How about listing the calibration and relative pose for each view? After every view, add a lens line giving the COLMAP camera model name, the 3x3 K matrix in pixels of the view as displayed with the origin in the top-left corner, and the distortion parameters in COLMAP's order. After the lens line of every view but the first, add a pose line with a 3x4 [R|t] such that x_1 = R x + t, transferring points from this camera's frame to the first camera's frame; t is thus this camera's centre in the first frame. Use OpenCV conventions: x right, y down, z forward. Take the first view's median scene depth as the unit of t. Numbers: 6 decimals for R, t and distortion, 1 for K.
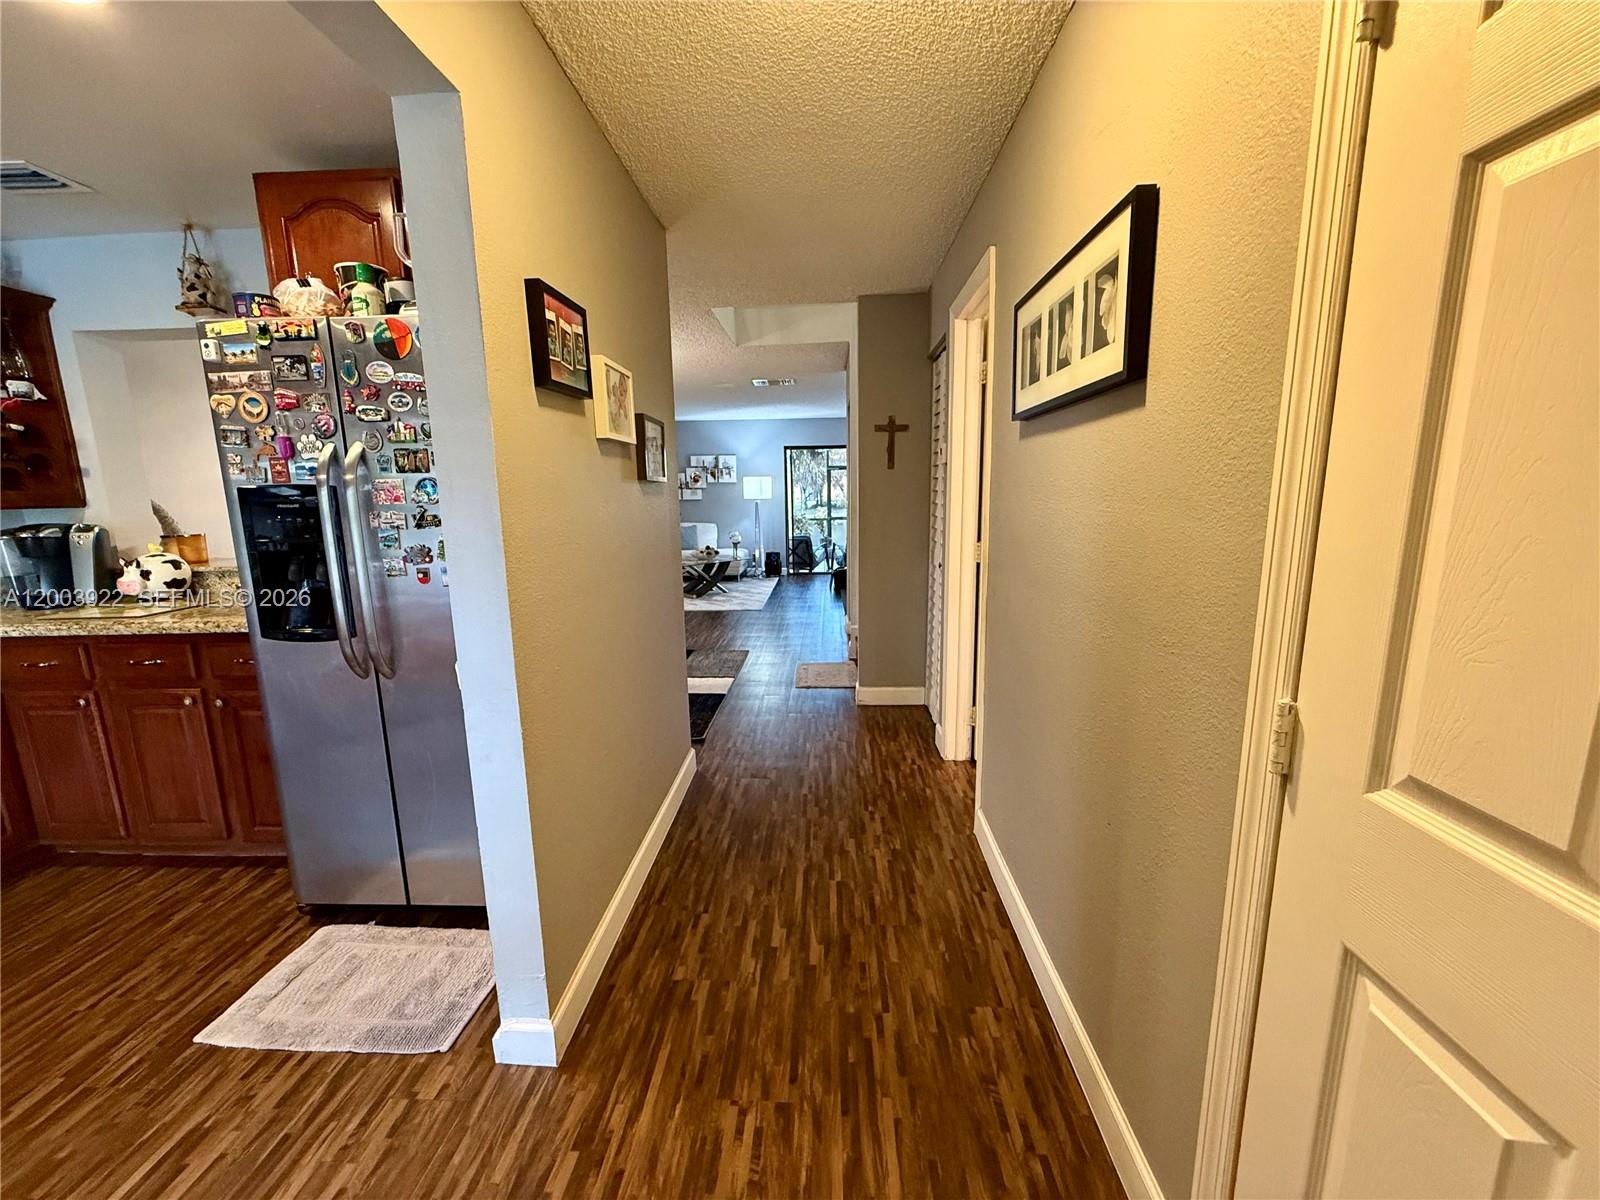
lens RADIAL K [[638.4, 0, 799.7], [0, 638.4, 602.1], [0, 0, 1]] dist [0.000226, -0.000052]
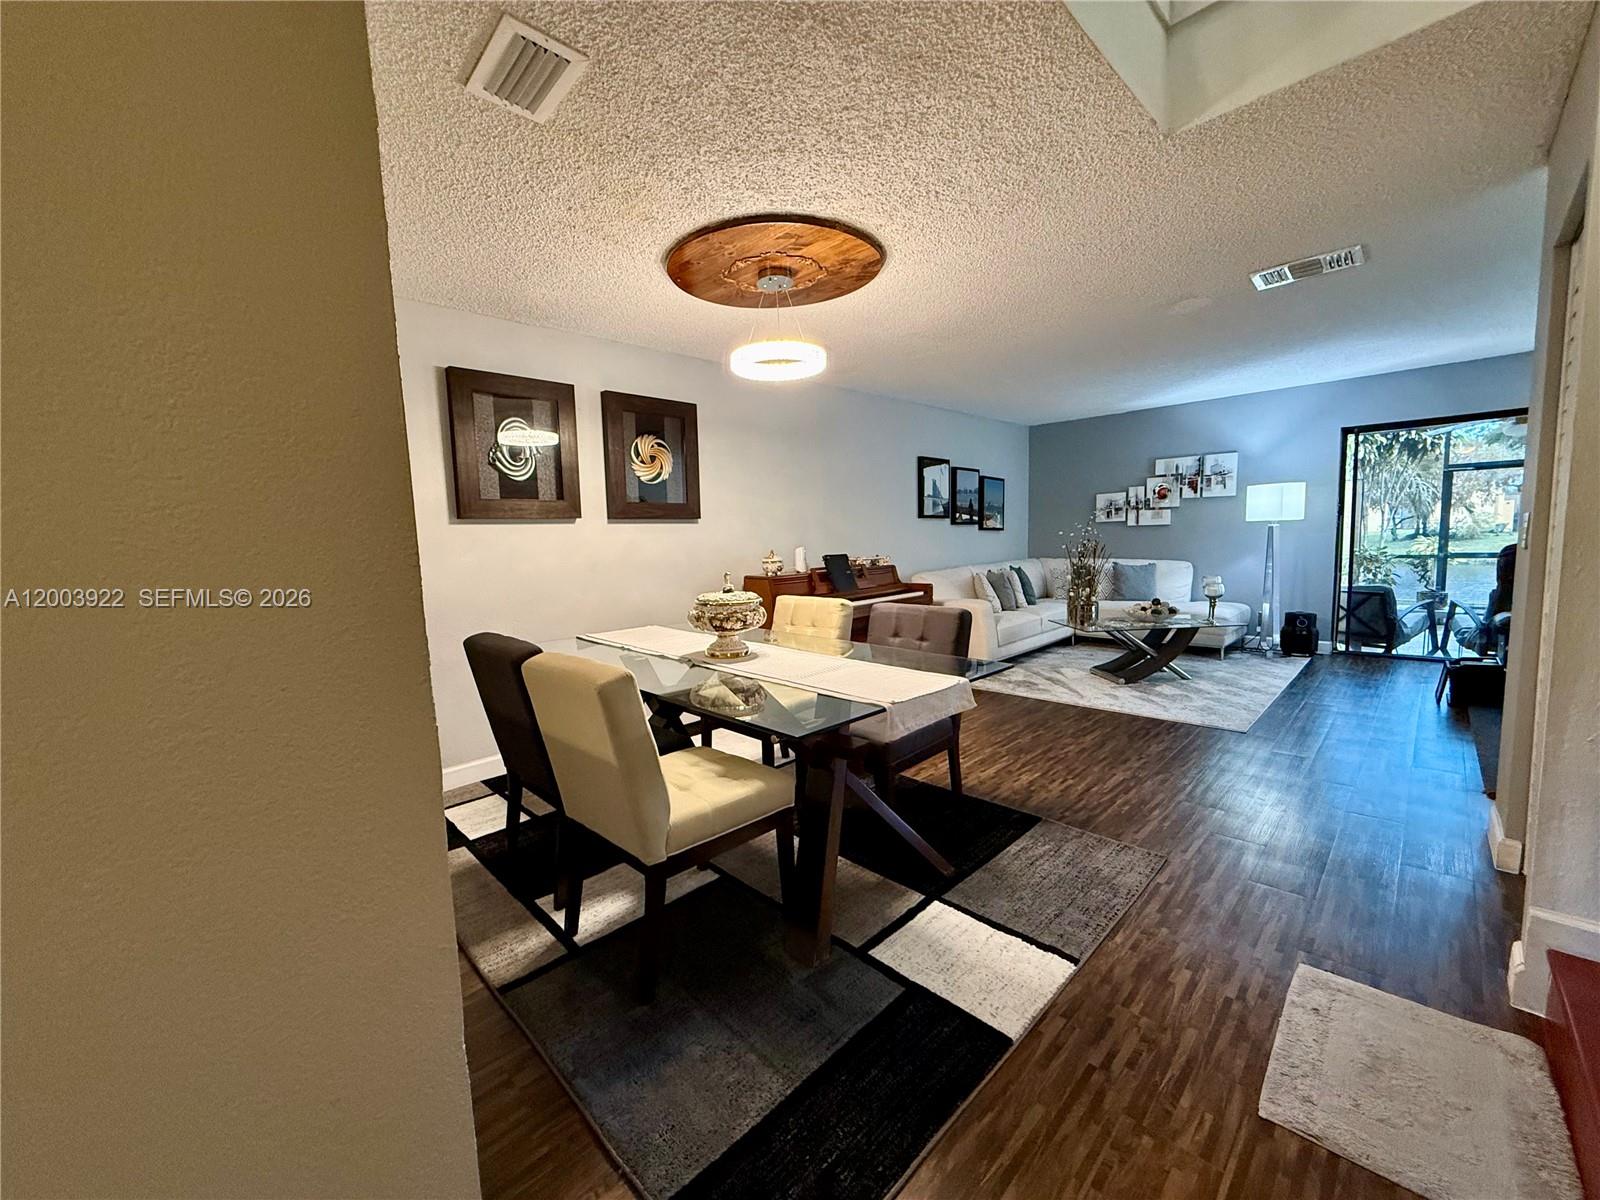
lens RADIAL K [[638.4, 0, 799.7], [0, 638.4, 602.1], [0, 0, 1]] dist [0.000226, -0.000052]
pose [[0.739050, 0.061264, -0.670859, 0.039362], [-0.095023, 0.995380, -0.013782, -0.149873], [0.666915, 0.073933, 0.741457, 1.096223]]
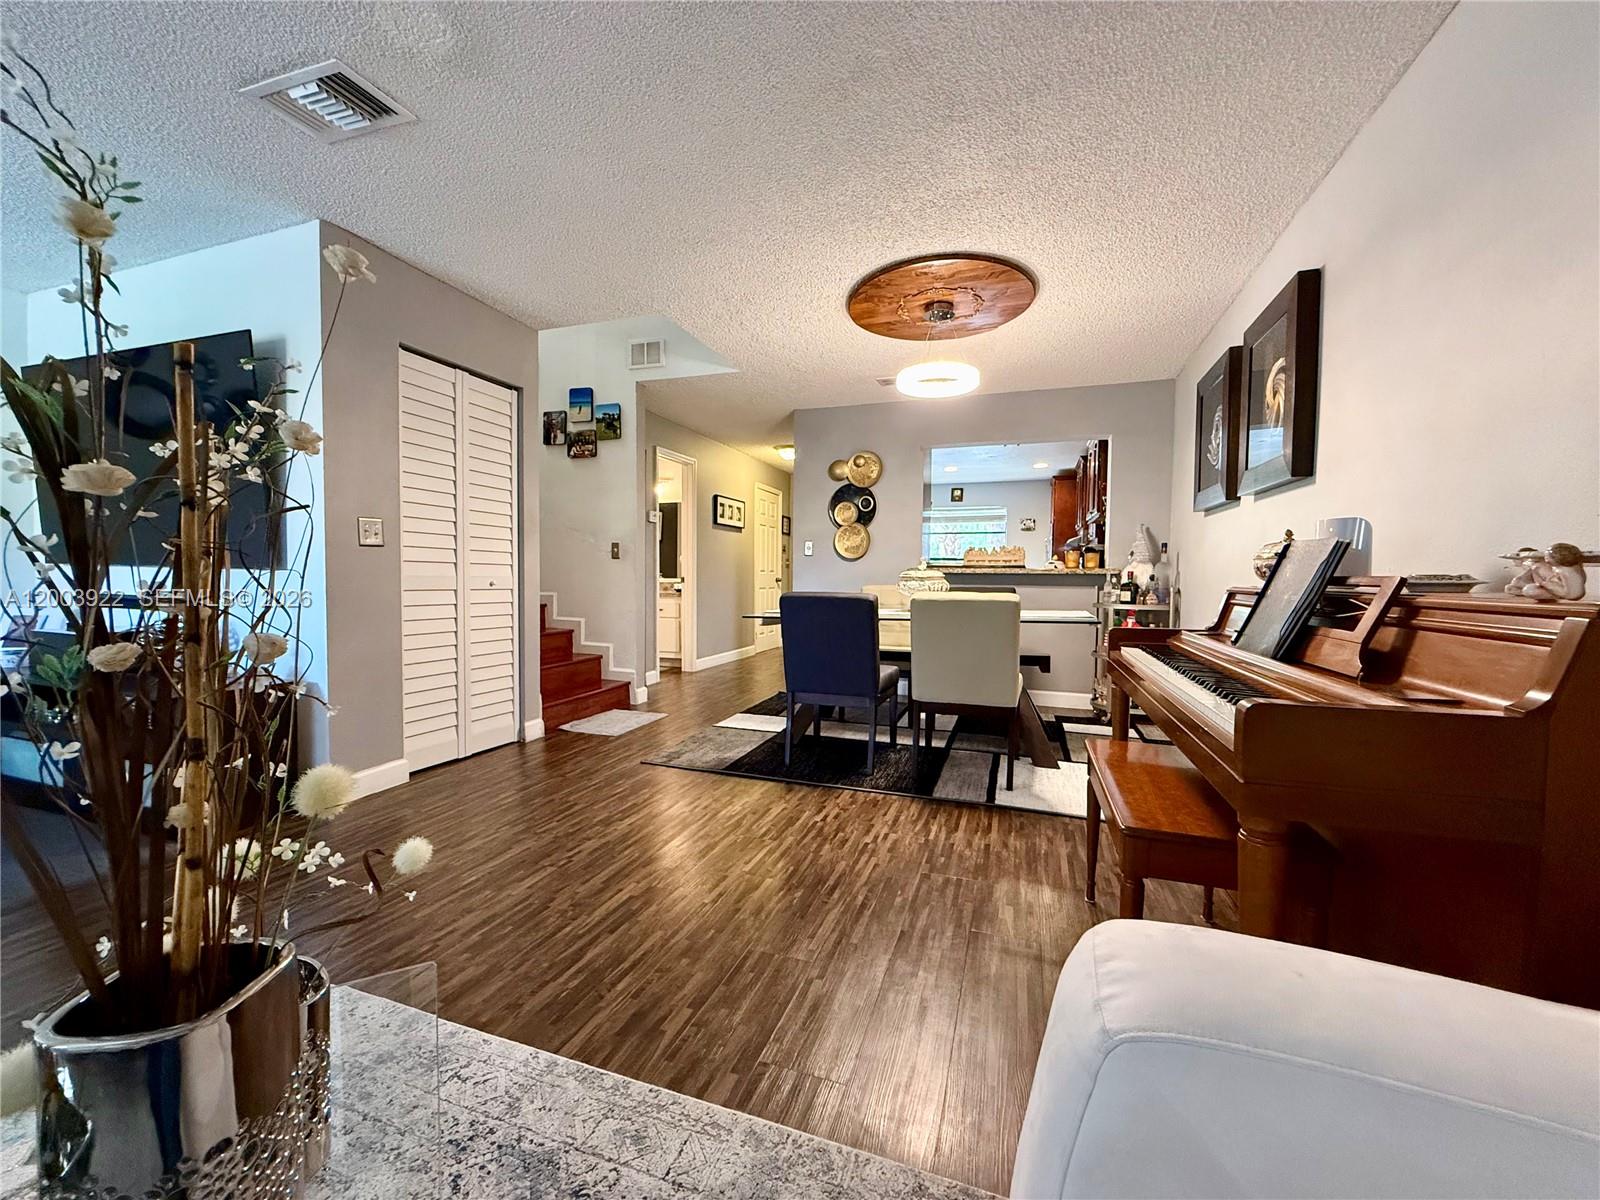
lens RADIAL K [[638.4, 0, 799.7], [0, 638.4, 602.1], [0, 0, 1]] dist [0.000226, -0.000052]
pose [[-0.956377, -0.001434, 0.292133, -0.900001], [0.058796, 0.978581, 0.197285, -0.421187], [-0.286159, 0.205855, -0.935808, 3.324433]]
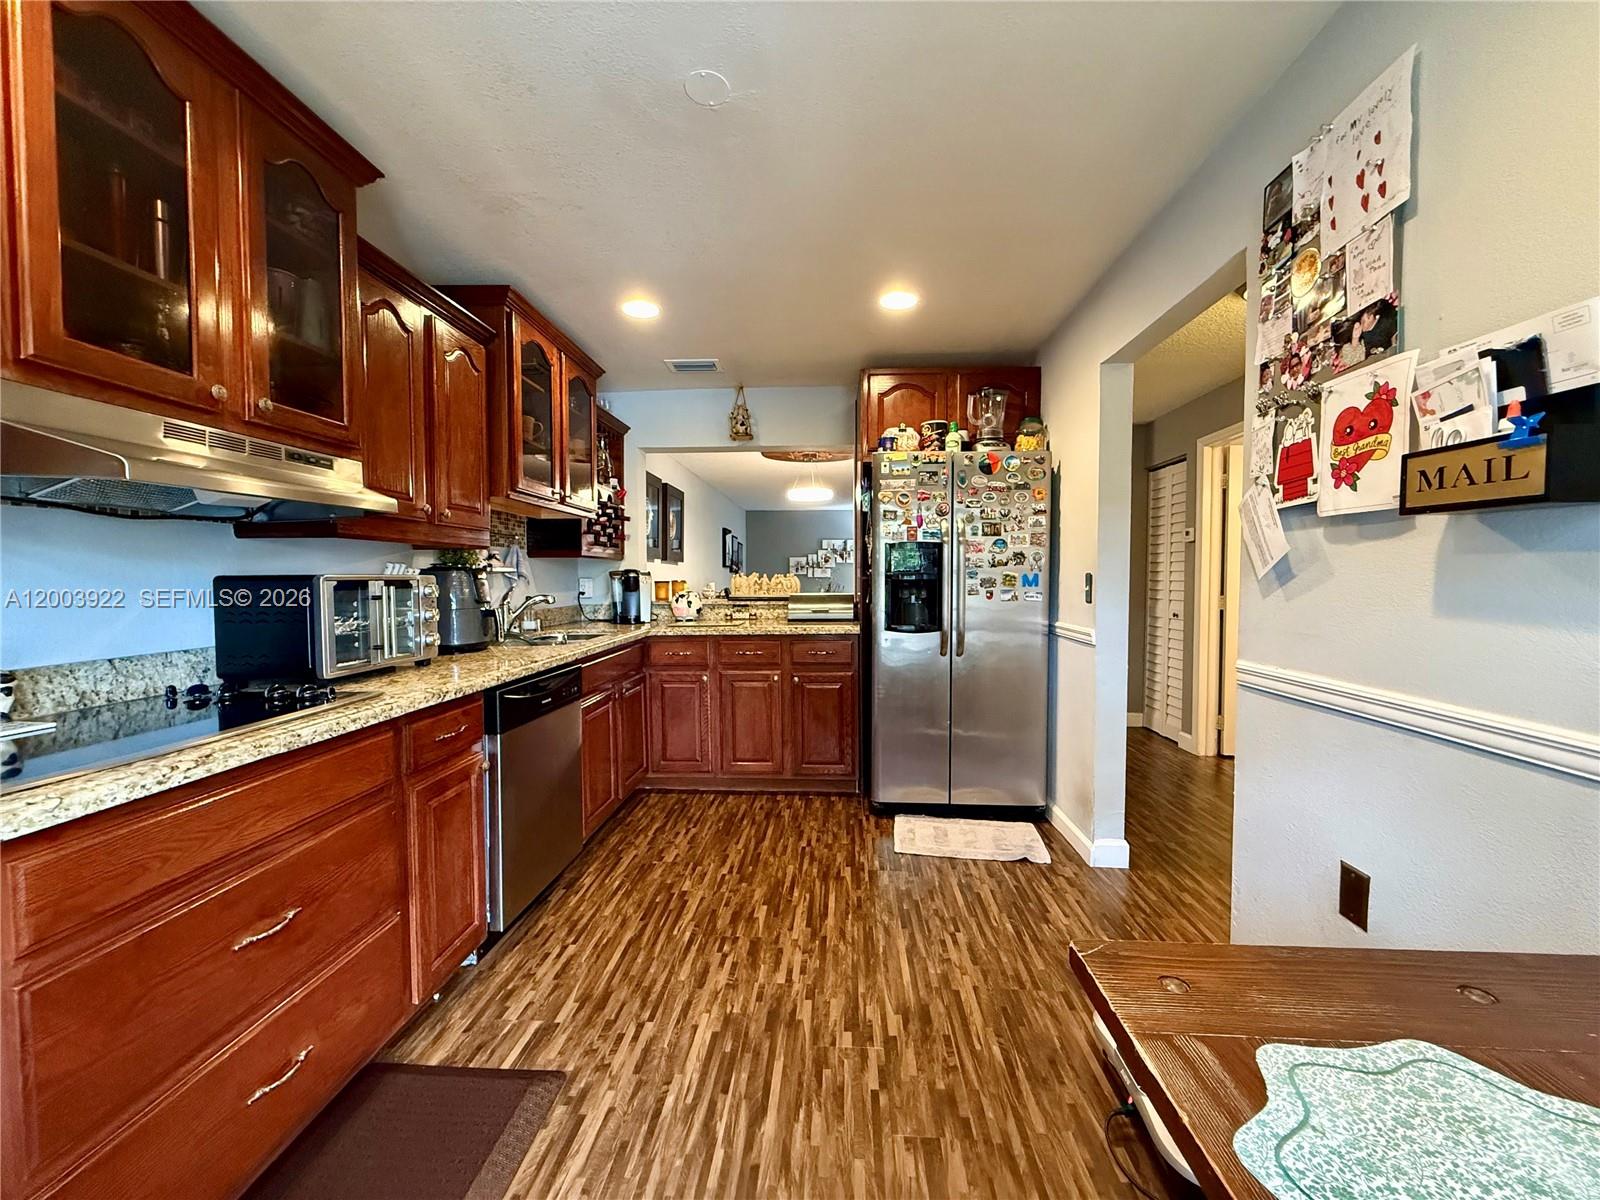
lens RADIAL K [[638.4, 0, 799.7], [0, 638.4, 602.1], [0, 0, 1]] dist [0.000226, -0.000052]
pose [[0.999754, 0.017772, -0.013291, -0.787574], [-0.019414, 0.990539, -0.135852, 0.162379], [0.010751, 0.136077, 0.990640, -0.518378]]
